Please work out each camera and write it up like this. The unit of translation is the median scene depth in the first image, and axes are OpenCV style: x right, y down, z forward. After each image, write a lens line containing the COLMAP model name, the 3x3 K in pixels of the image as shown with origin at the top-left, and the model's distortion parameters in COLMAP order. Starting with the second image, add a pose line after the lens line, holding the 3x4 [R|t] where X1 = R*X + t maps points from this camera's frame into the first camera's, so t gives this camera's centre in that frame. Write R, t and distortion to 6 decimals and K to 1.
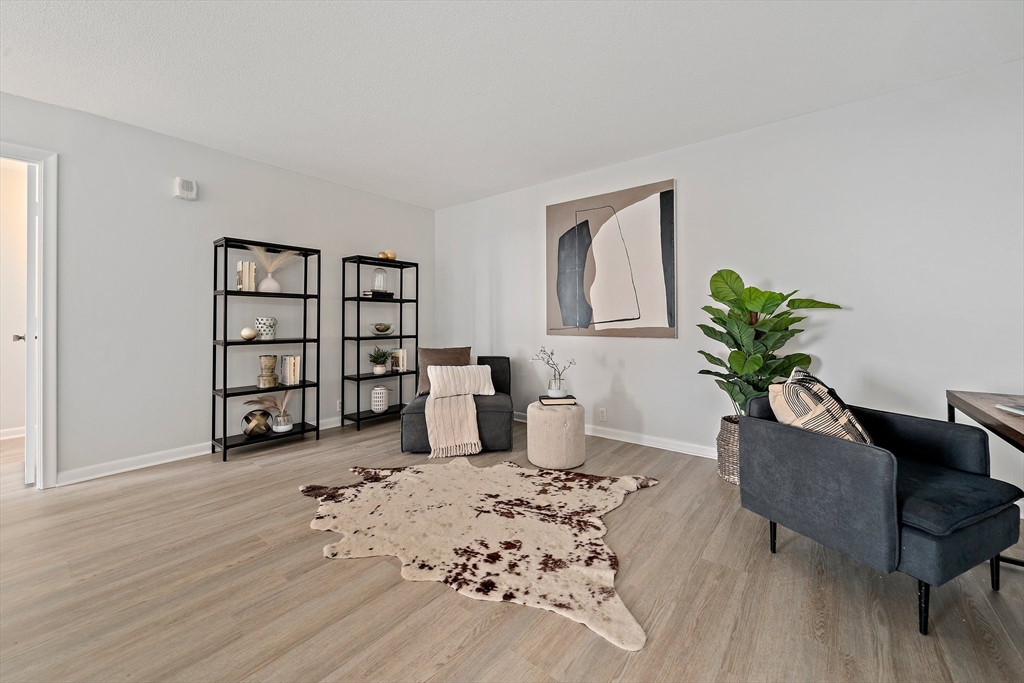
lens RADIAL K [[396.3, 0, 517.2], [0, 396.3, 317.5], [0, 0, 1]] dist [-0.002966, -0.000247]
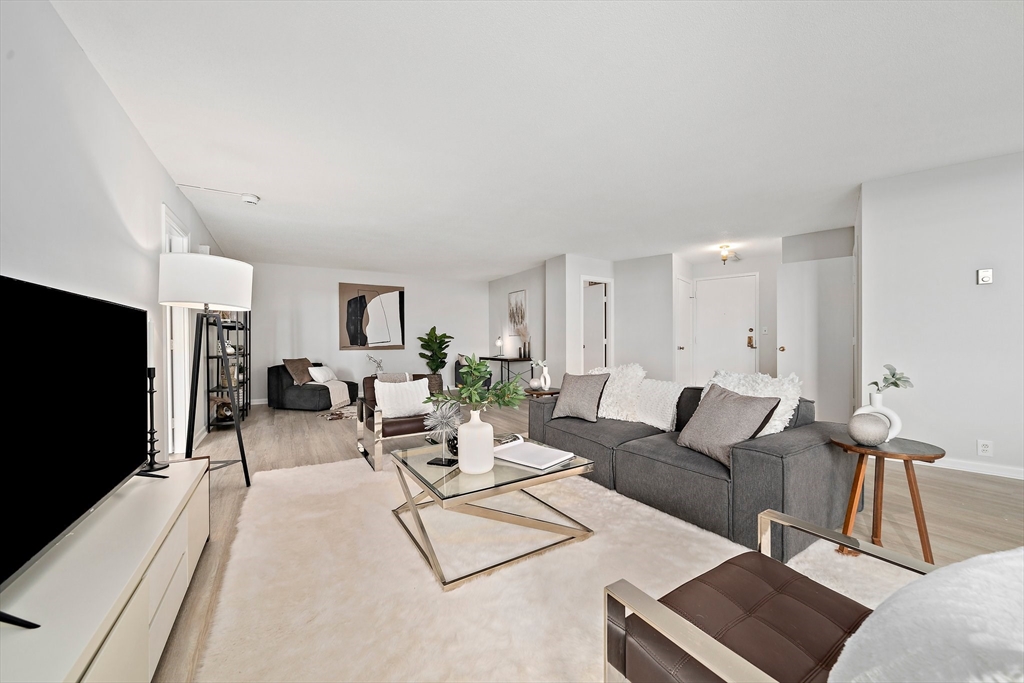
lens RADIAL K [[384.5, 0, 514.0], [0, 384.5, 344.0], [0, 0, 1]] dist [-0.004114, -0.000155]
pose [[0.353543, -0.004711, 0.935406, -1.976437], [-0.000161, 0.999987, 0.005097, 0.006673], [-0.935418, -0.001952, 0.353538, -0.643157]]
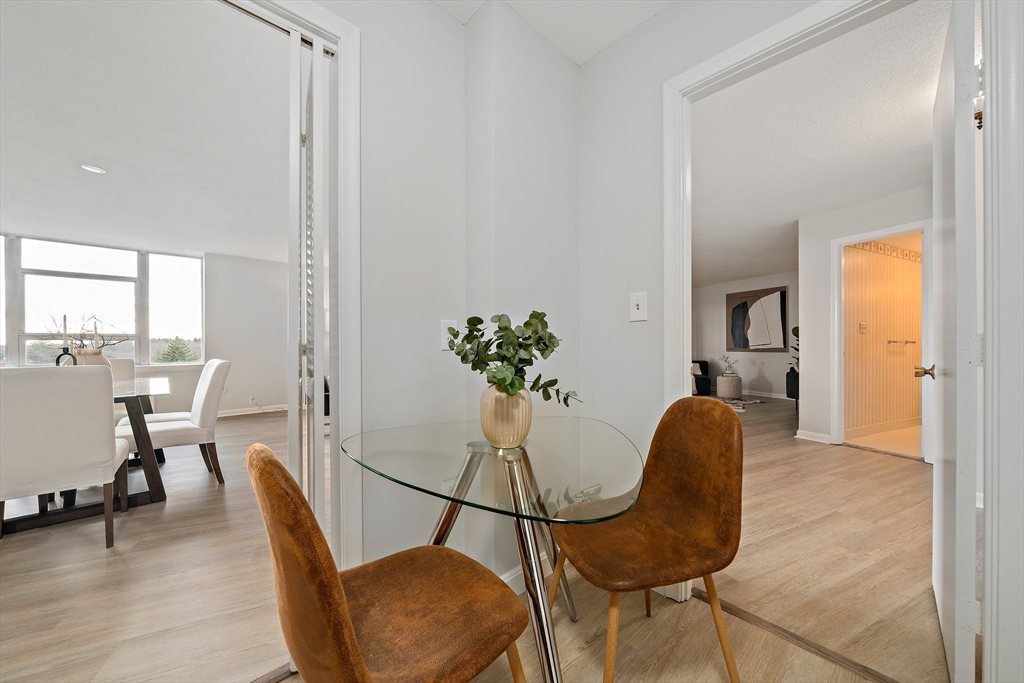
lens RADIAL K [[365.6, 0, 511.9], [0, 365.6, 345.4], [0, 0, 1]] dist [-0.002494, -0.000270]
pose [[0.886818, -0.000193, -0.462119, -0.068145], [0.003245, 0.999978, 0.005808, -0.009399], [0.462107, -0.006650, 0.886799, -2.040396]]
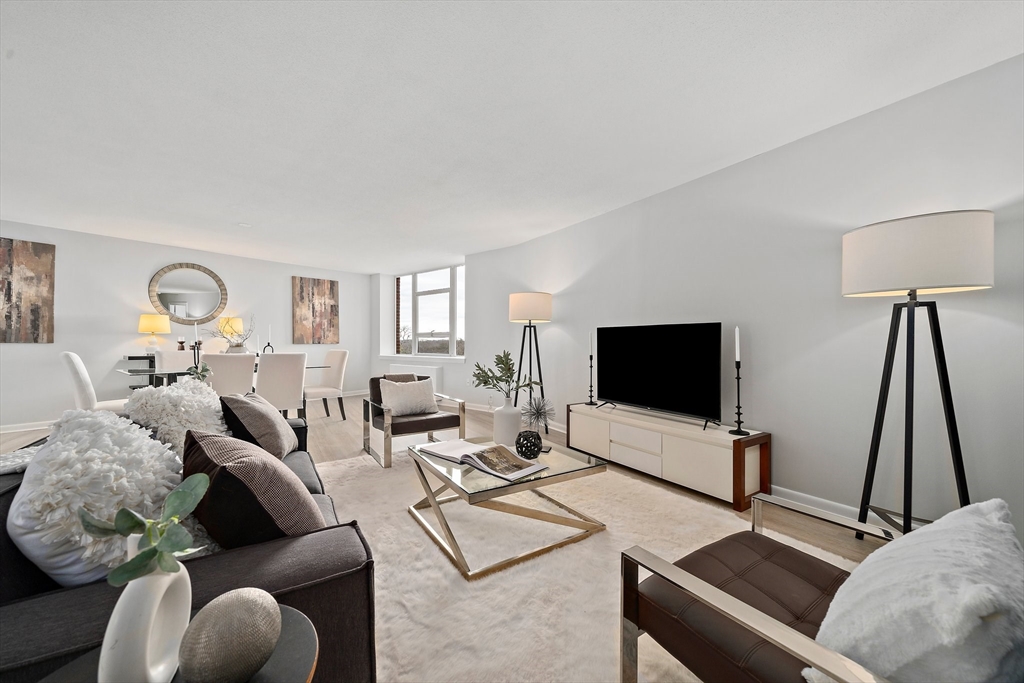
lens RADIAL K [[384.5, 0, 514.0], [0, 384.5, 344.0], [0, 0, 1]] dist [-0.004114, -0.000155]
pose [[-0.338284, 0.005090, -0.941030, -0.426742], [0.002333, 0.999987, 0.004571, 0.003458], [0.941041, -0.000649, -0.338291, 0.008136]]
